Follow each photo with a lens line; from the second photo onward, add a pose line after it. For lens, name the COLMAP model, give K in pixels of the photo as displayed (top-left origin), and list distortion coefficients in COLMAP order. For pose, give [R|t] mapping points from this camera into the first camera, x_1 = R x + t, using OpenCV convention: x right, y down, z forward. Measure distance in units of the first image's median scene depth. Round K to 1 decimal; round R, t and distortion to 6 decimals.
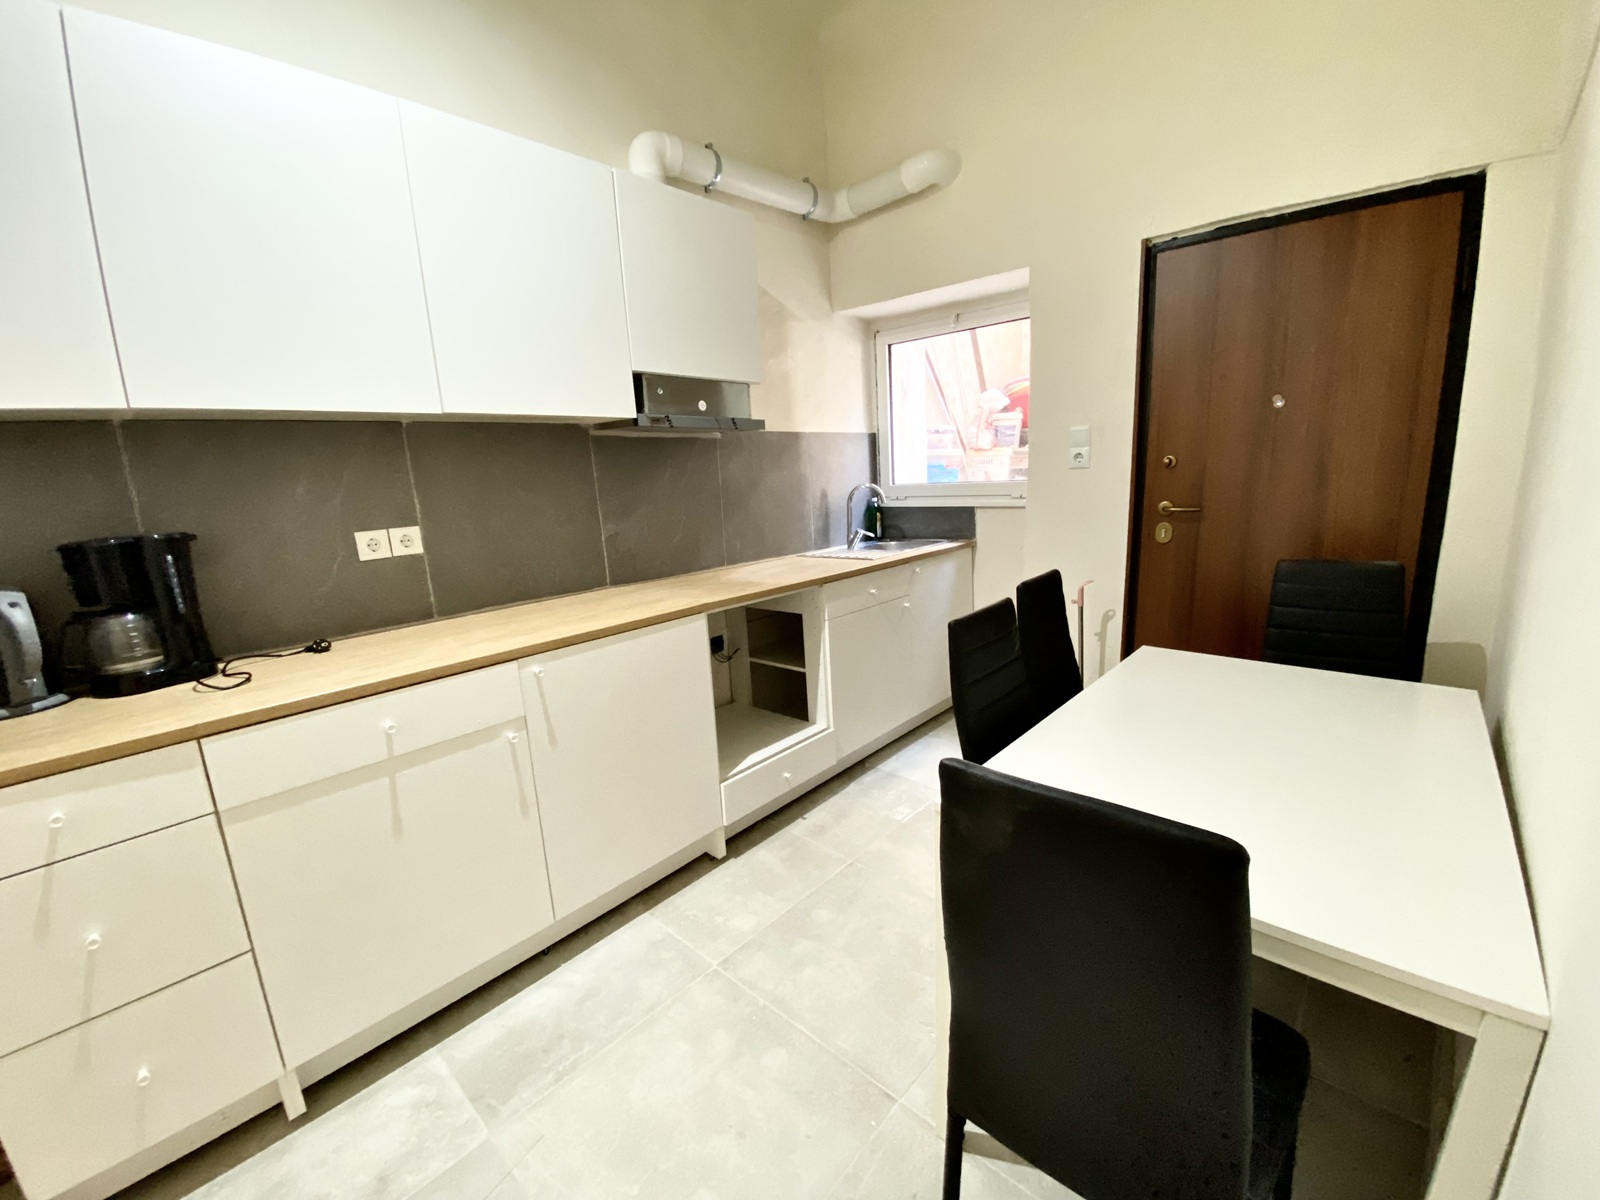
lens RADIAL K [[636.7, 0, 800.0], [0, 636.7, 600.0], [0, 0, 1]] dist [0.008612, -0.014248]
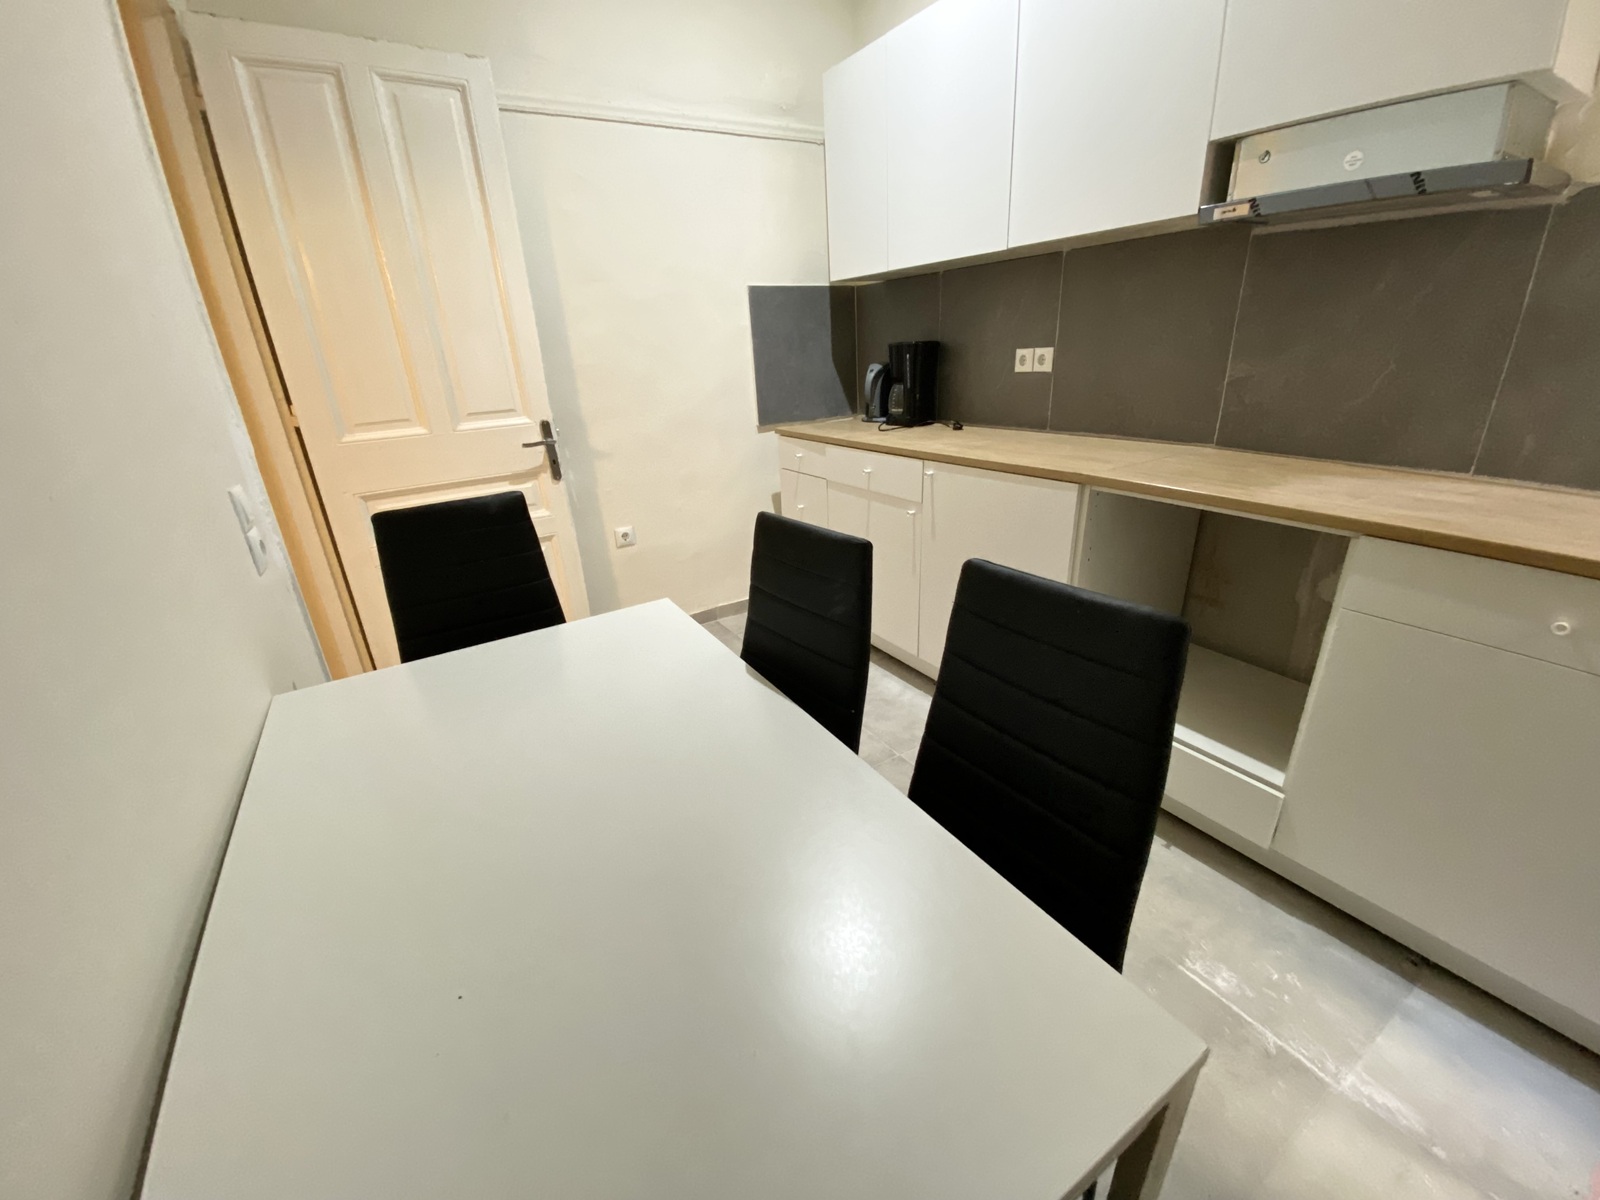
lens RADIAL K [[636.7, 0, 800.0], [0, 636.7, 600.0], [0, 0, 1]] dist [0.008612, -0.014248]
pose [[-0.271619, 0.418228, -0.866781, 0.778028], [-0.125892, 0.877461, 0.462831, -0.199473], [0.954135, 0.234834, -0.185684, 0.910013]]
